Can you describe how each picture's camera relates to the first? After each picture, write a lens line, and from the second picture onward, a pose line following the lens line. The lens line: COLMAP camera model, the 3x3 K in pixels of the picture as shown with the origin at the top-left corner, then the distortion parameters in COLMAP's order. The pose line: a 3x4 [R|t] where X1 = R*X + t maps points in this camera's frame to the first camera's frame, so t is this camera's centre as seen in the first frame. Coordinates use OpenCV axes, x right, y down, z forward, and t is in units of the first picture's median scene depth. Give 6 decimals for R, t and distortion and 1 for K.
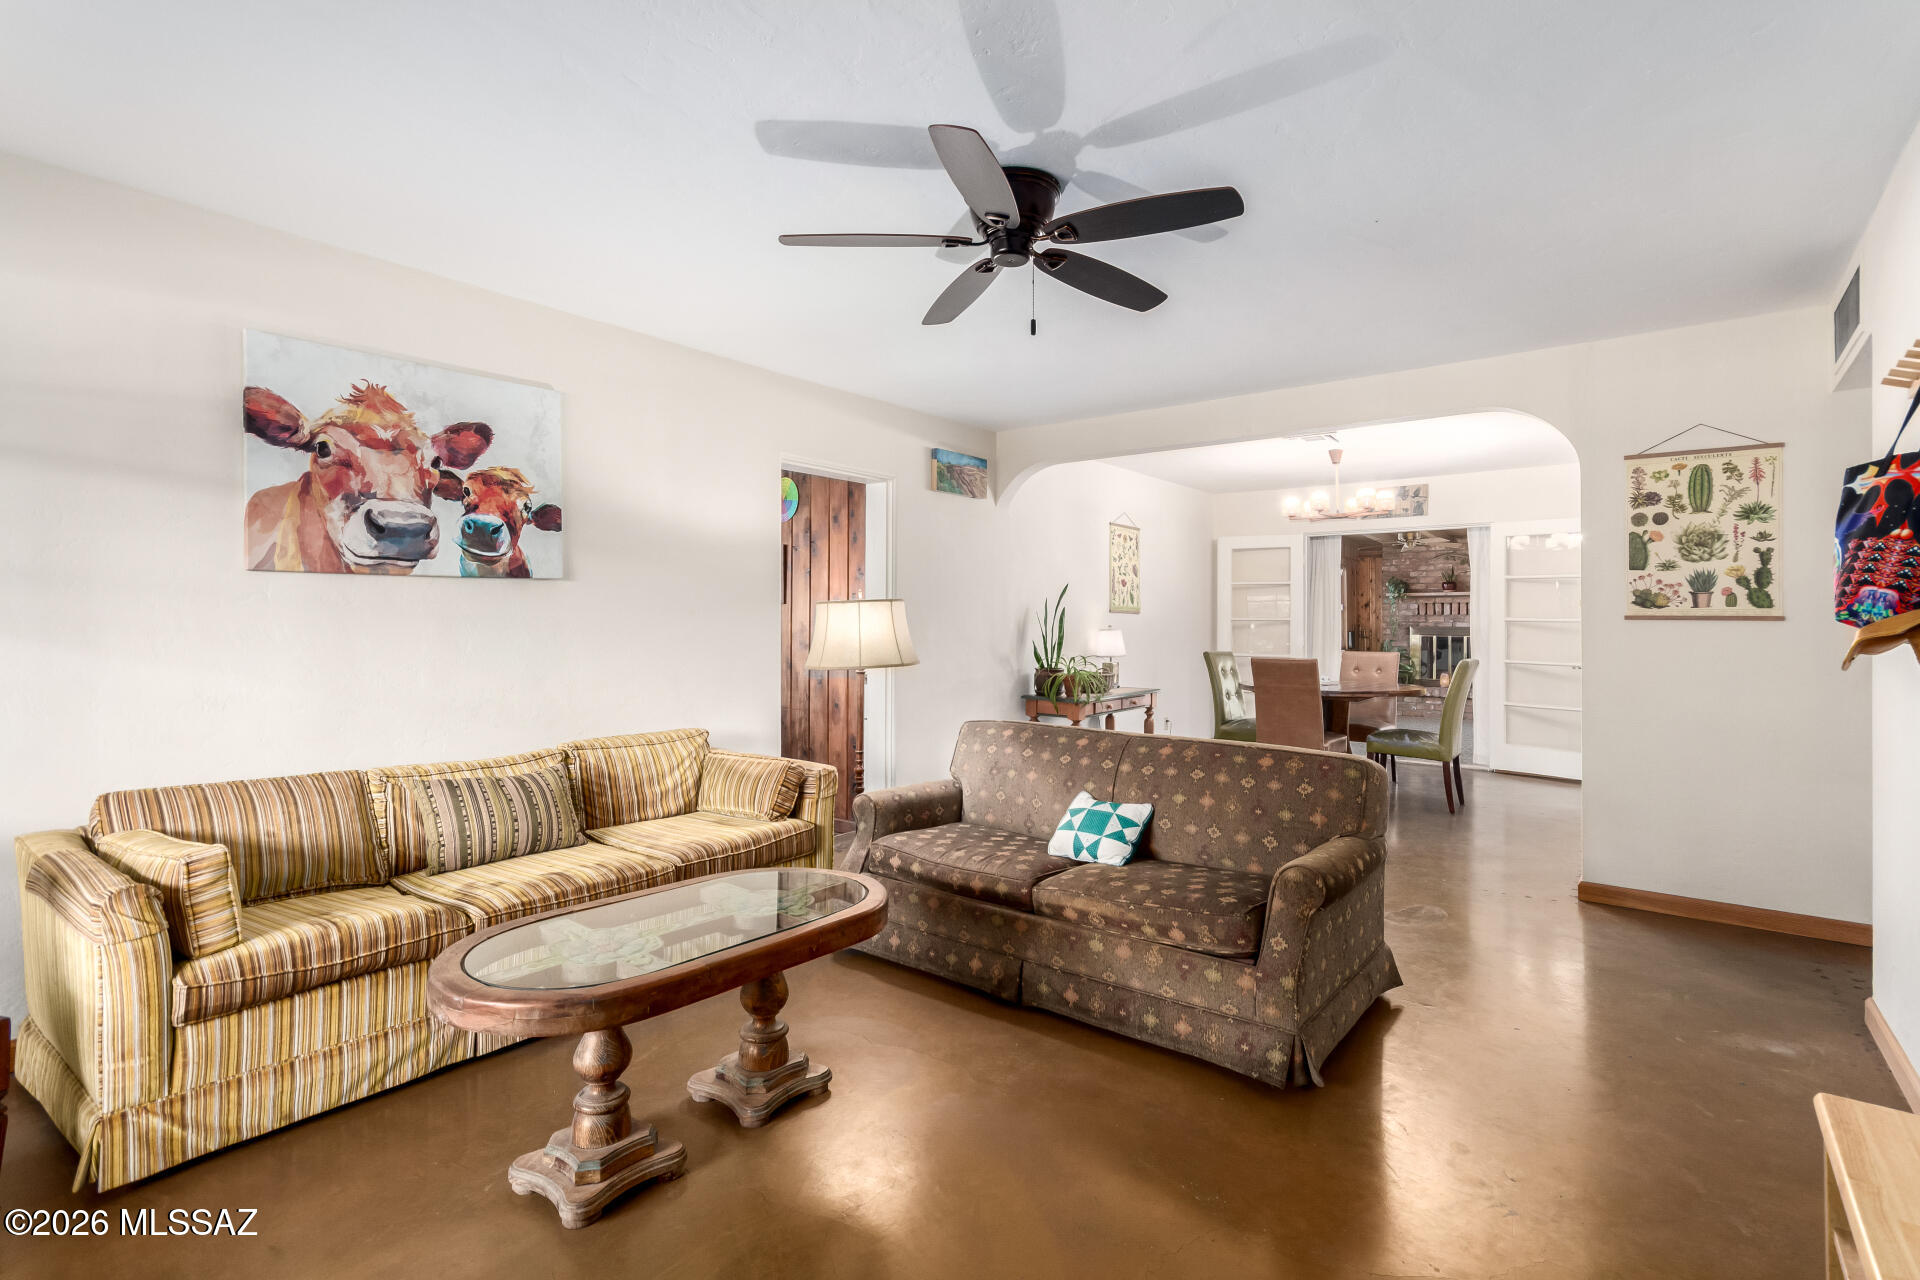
lens RADIAL K [[892.5, 0, 962.8], [0, 892.5, 615.3], [0, 0, 1]] dist [0.004733, 0.000604]
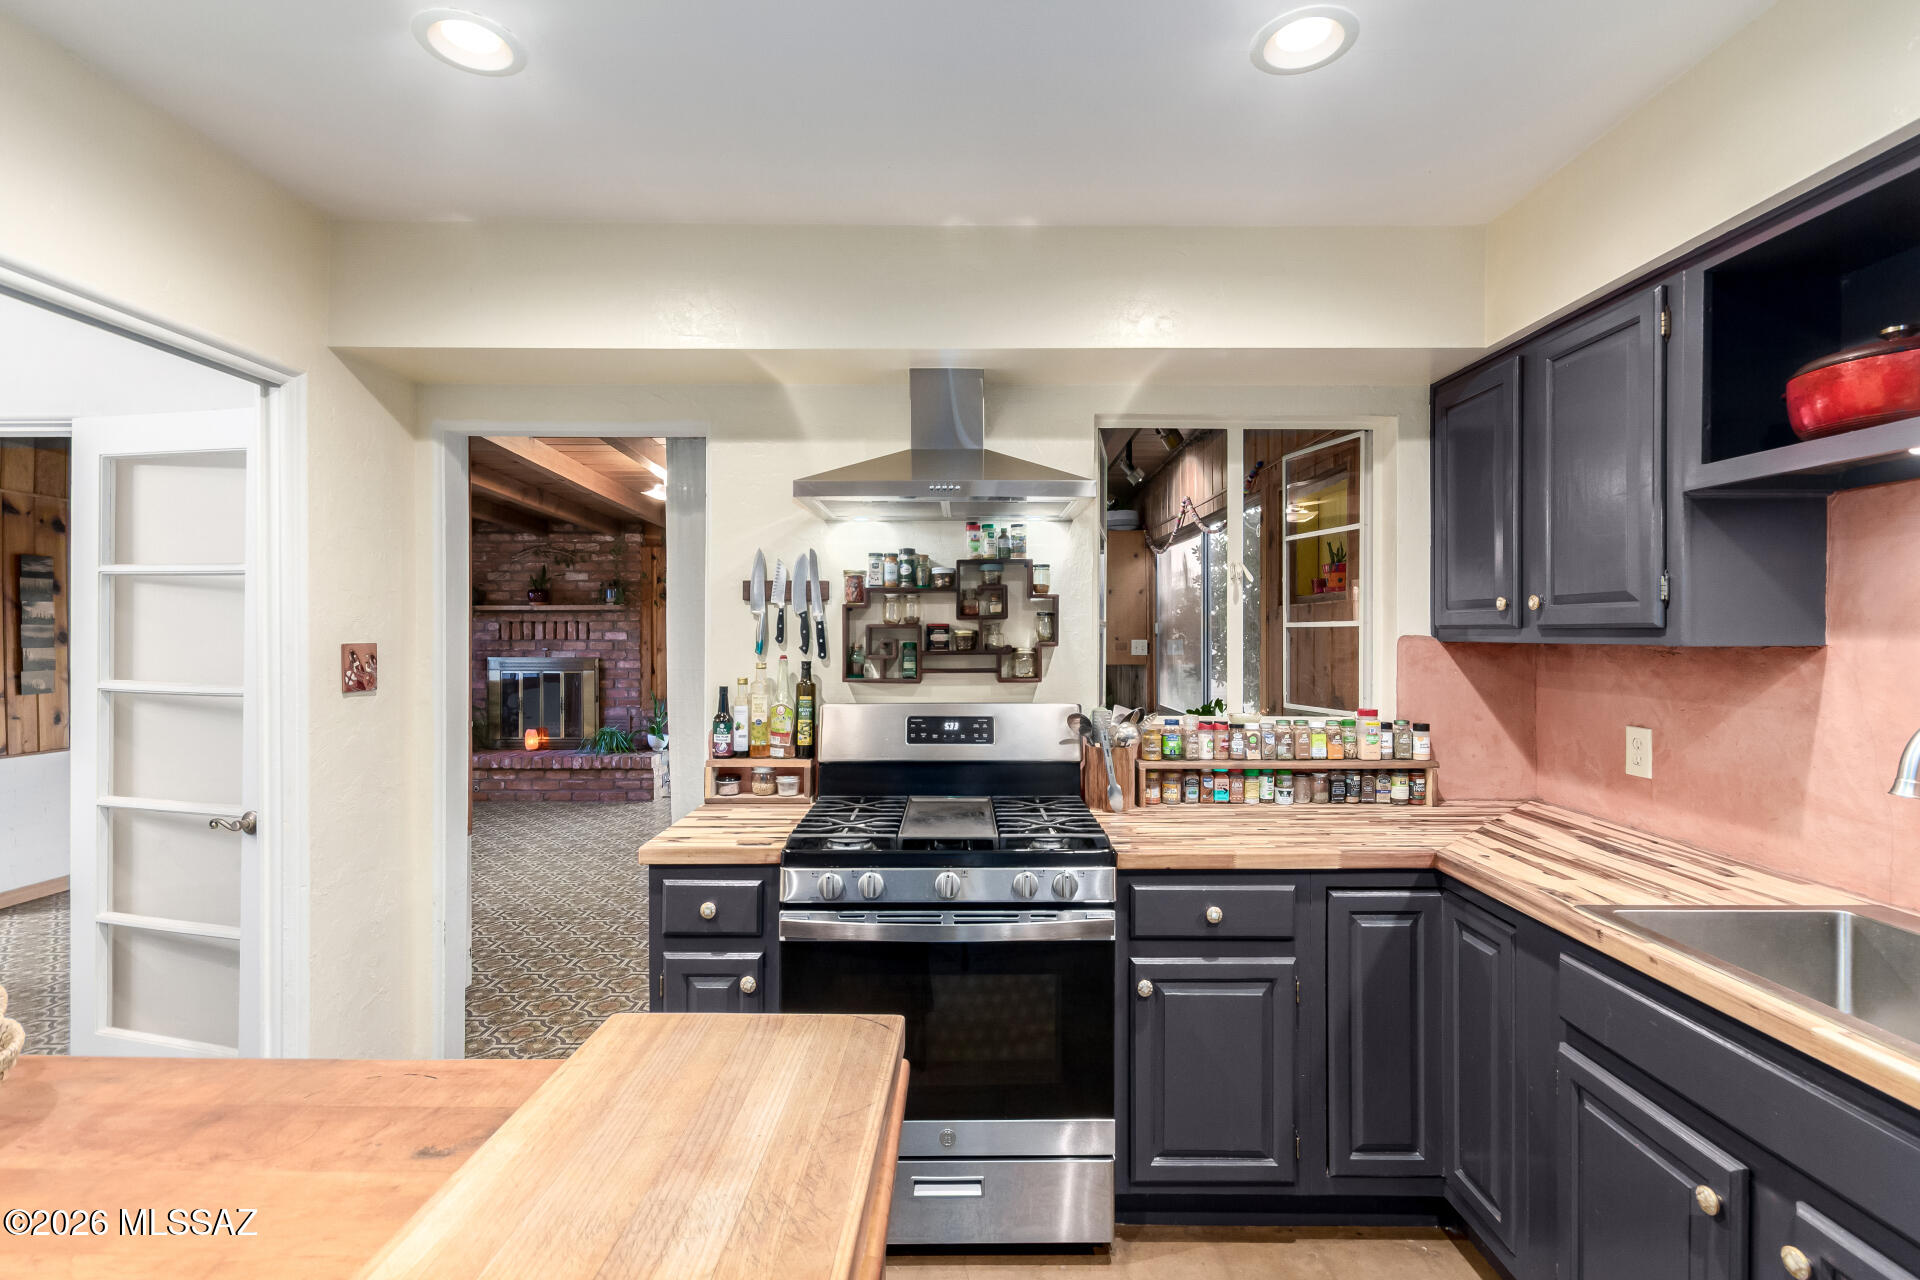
lens RADIAL K [[883.1, 0, 954.1], [0, 883.1, 637.9], [0, 0, 1]] dist [0.004034, 0.001511]
pose [[0.787996, -0.007755, 0.615632, 0.555290], [-0.000659, 0.999909, 0.013439, -0.015624], [-0.615680, -0.010996, 0.787919, 0.431663]]
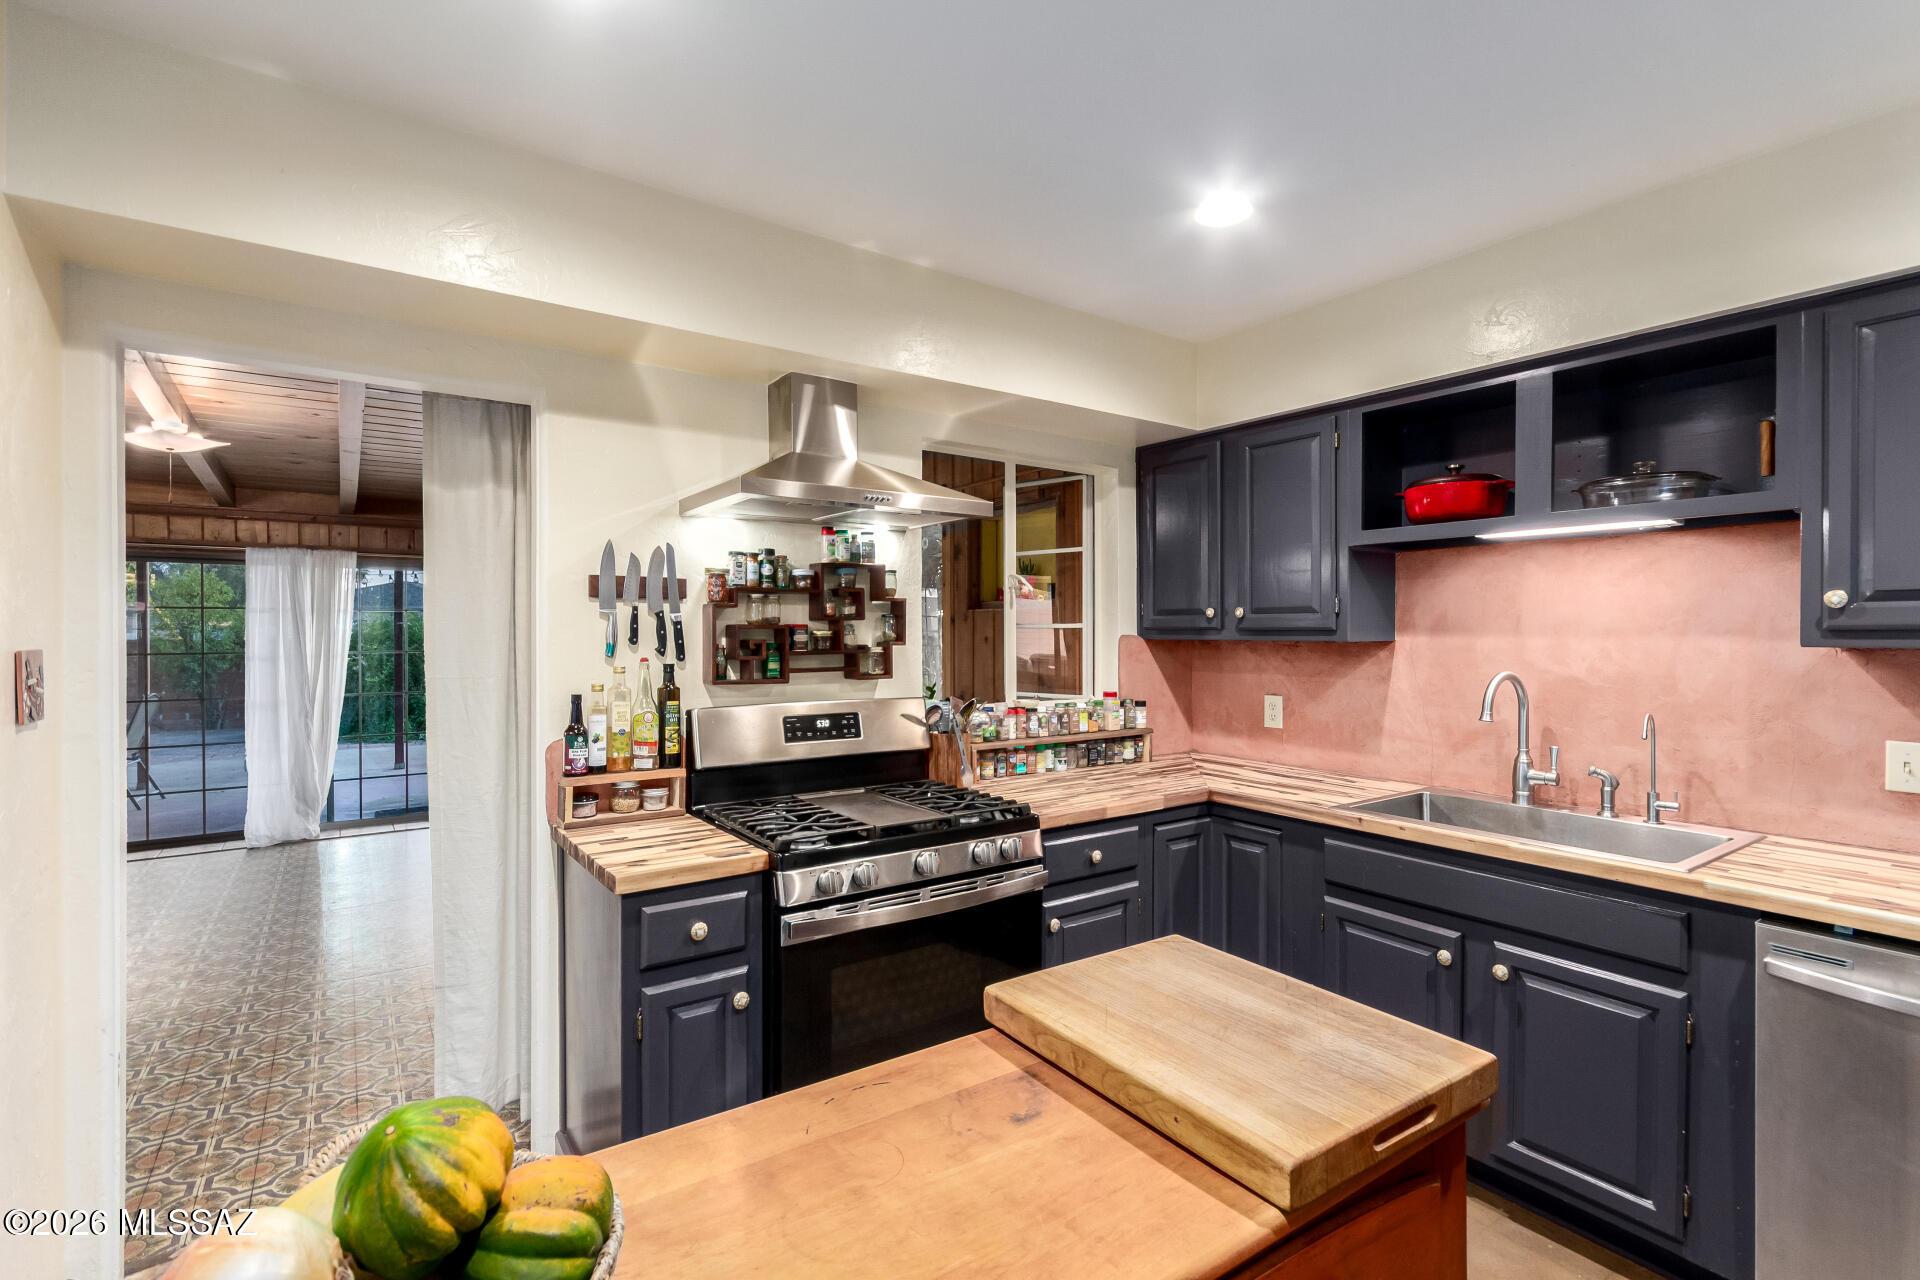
lens RADIAL K [[888.3, 0, 967.8], [0, 888.3, 632.2], [0, 0, 1]] dist [0.001559, 0.000575]
pose [[0.287763, -0.004405, 0.957691, 0.459536], [-0.004895, 0.999970, 0.006070, -0.015828], [-0.957689, -0.006435, 0.287733, 0.526417]]
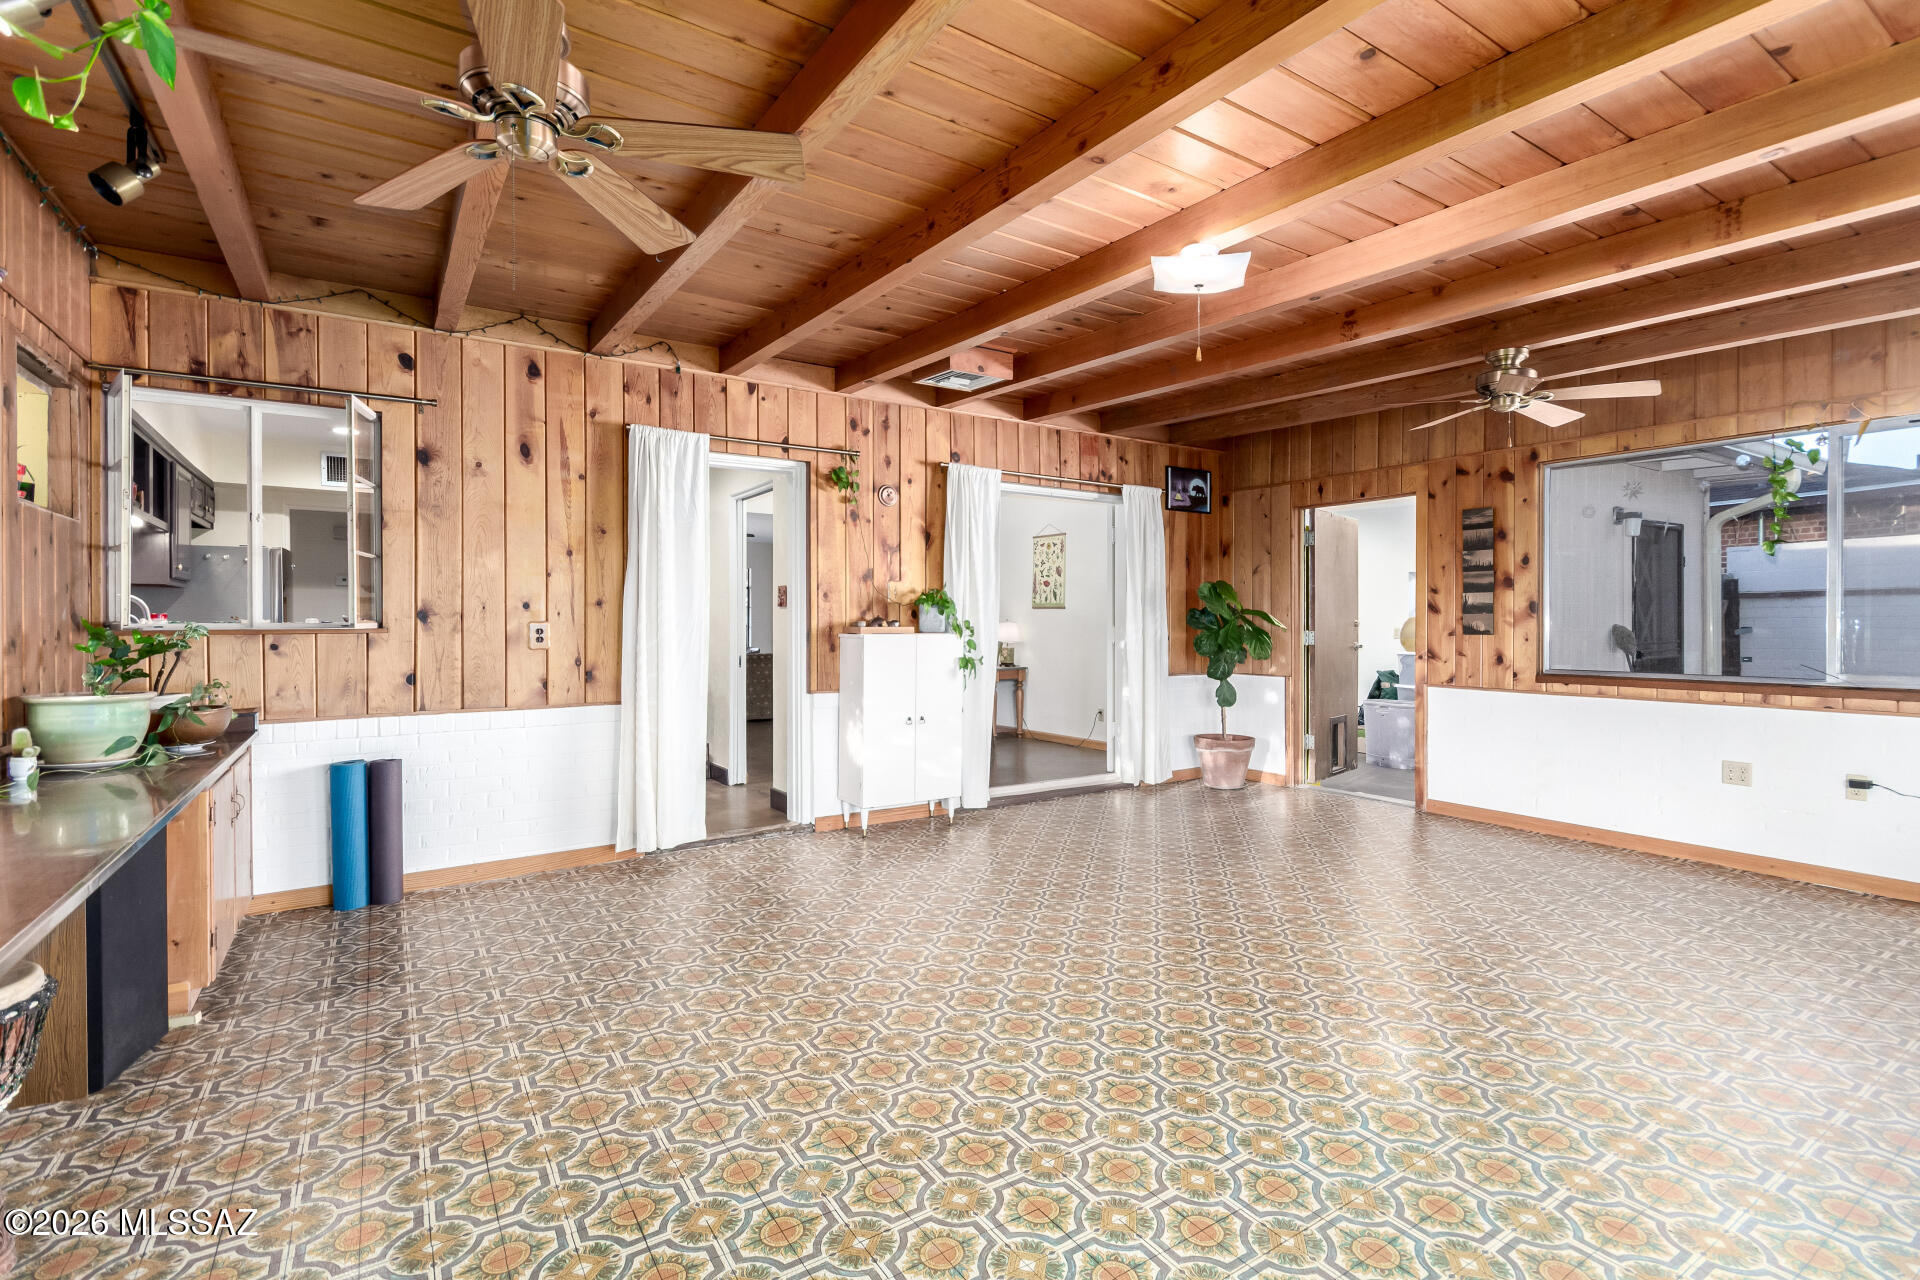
lens RADIAL K [[883.1, 0, 954.1], [0, 883.1, 637.9], [0, 0, 1]] dist [0.004034, 0.001511]
pose [[-0.318237, 0.007276, -0.947983, 1.124977], [0.003363, 0.999973, 0.006546, 0.023152], [0.948005, -0.001105, -0.318253, 1.068736]]
